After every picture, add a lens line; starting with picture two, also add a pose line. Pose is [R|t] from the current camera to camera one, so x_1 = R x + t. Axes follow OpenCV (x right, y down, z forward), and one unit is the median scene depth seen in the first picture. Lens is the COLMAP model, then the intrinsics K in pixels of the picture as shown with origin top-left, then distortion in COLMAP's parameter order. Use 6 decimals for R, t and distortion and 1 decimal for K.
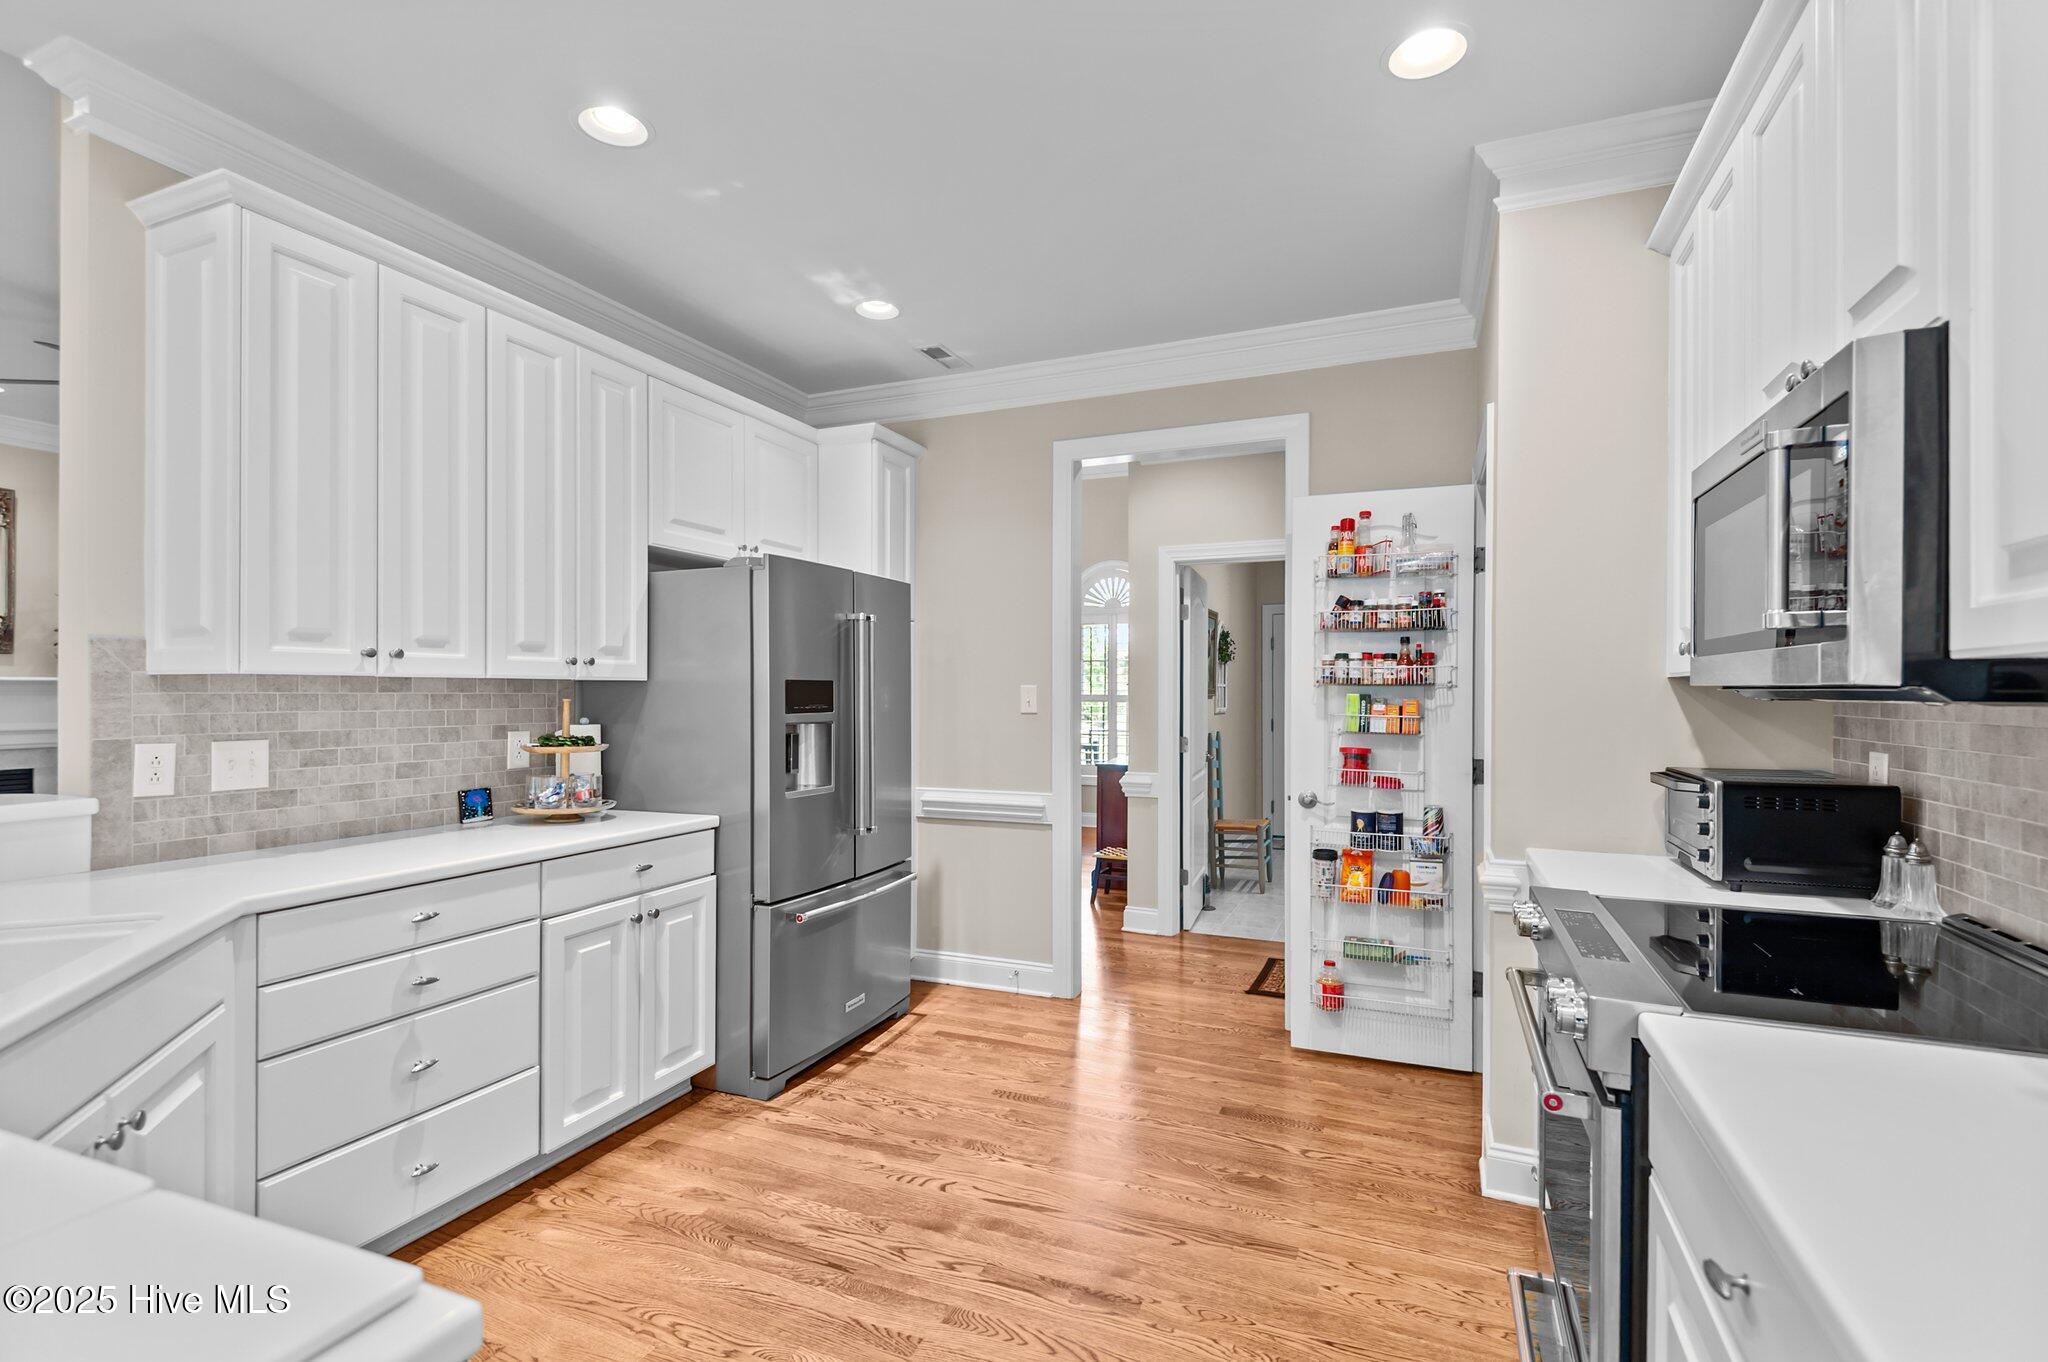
lens RADIAL K [[939.8, 0, 1027.4], [0, 939.8, 693.3], [0, 0, 1]] dist [0.030271, -0.017089]
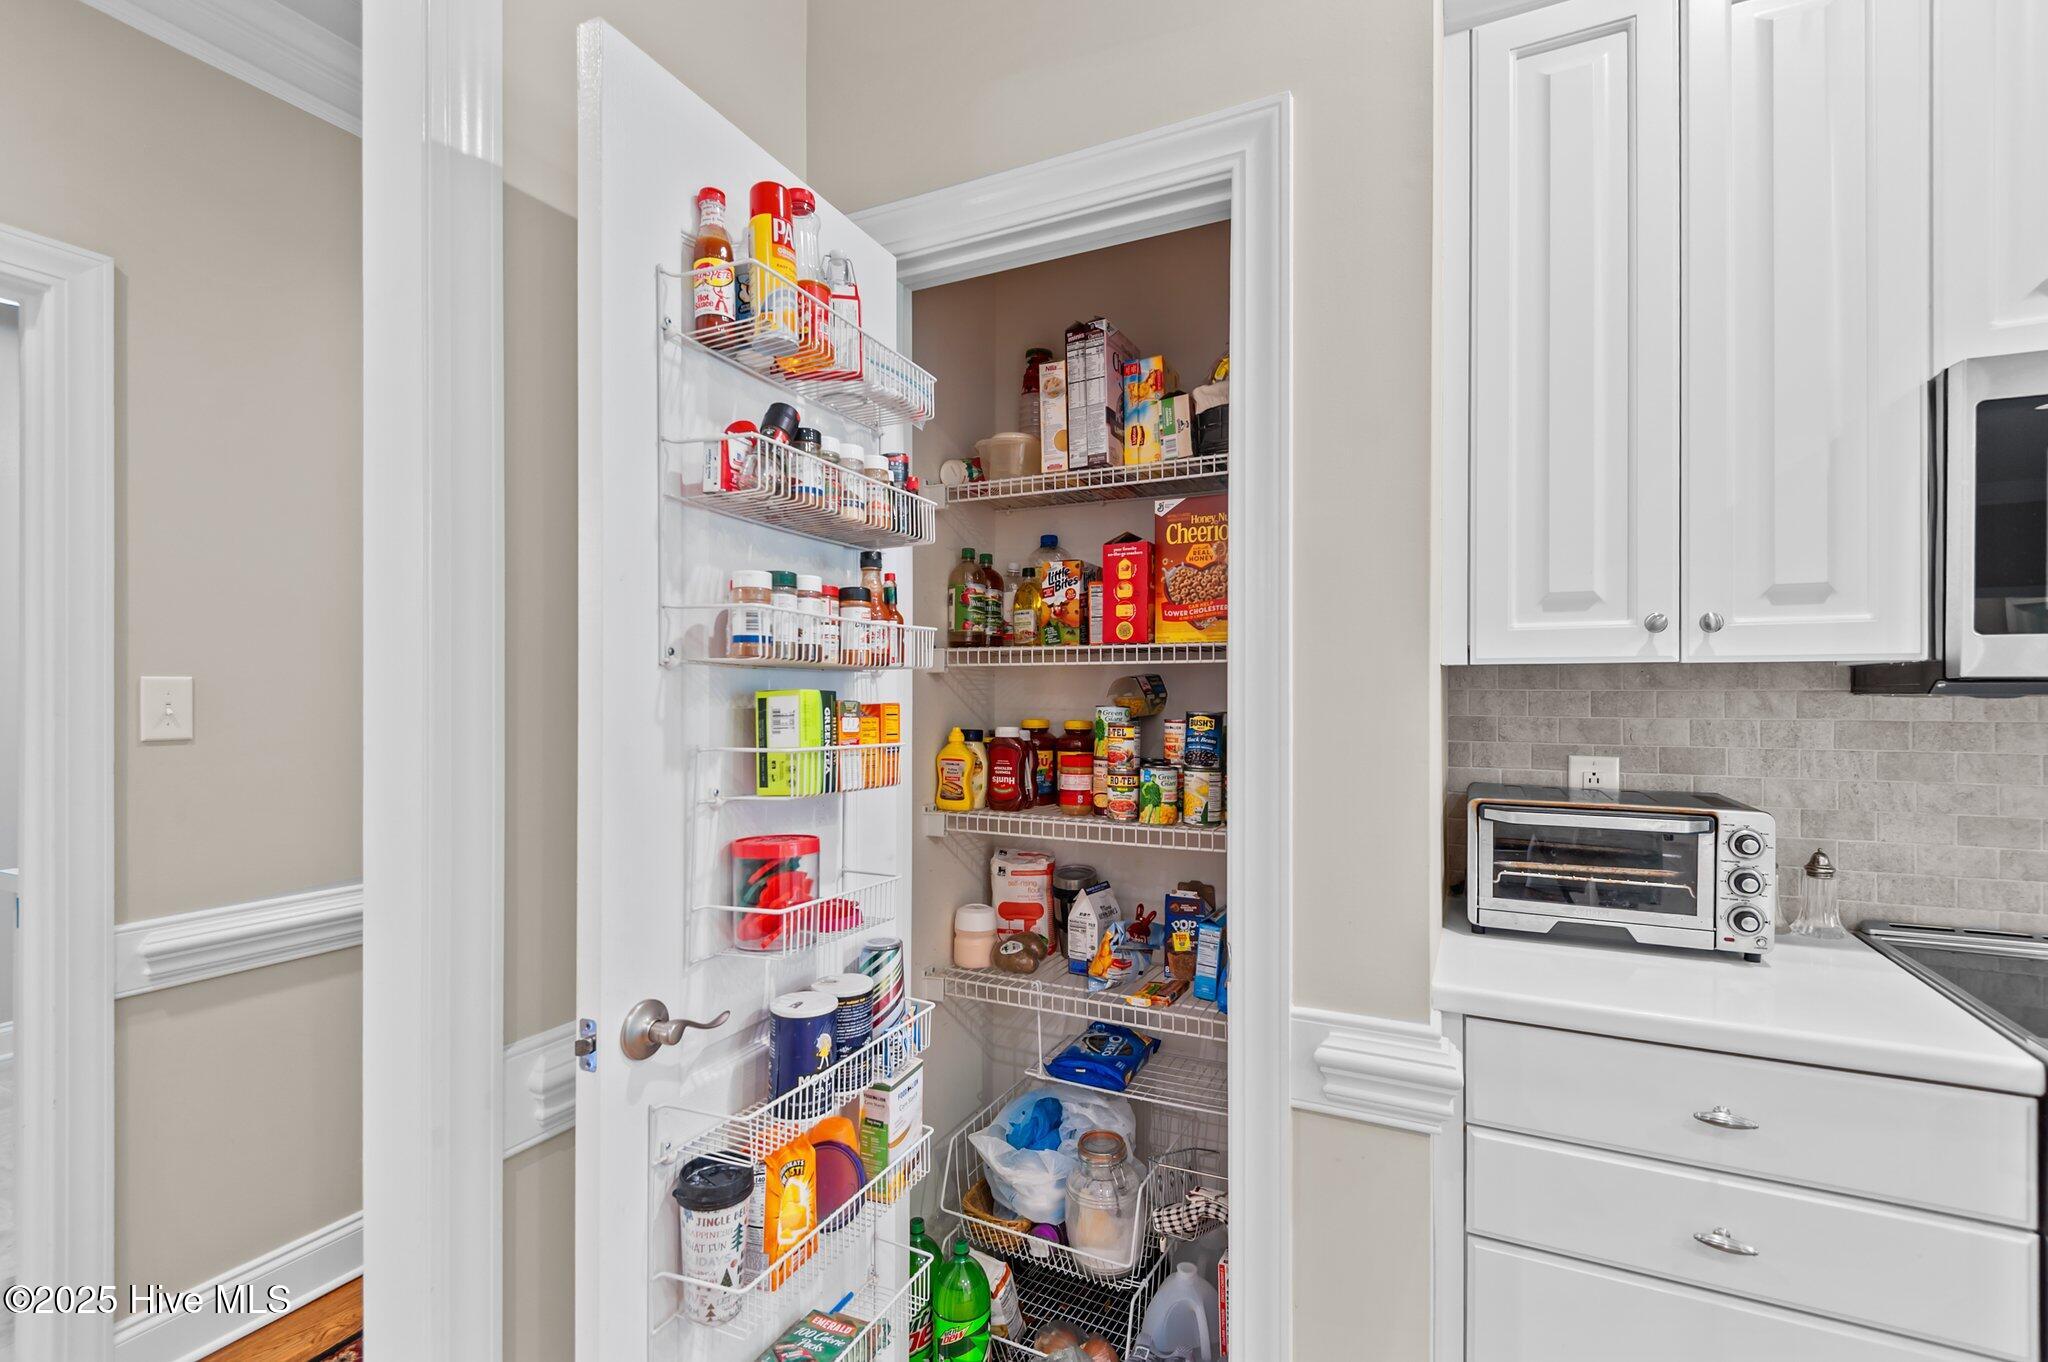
lens RADIAL K [[931.5, 0, 1023.4], [0, 931.5, 682.6], [0, 0, 1]] dist [0.029767, -0.016750]
pose [[0.071084, 0.004542, 0.997460, -0.002172], [-0.003777, 0.999984, -0.004284, -0.001381], [-0.997463, -0.003463, 0.071100, 1.271675]]
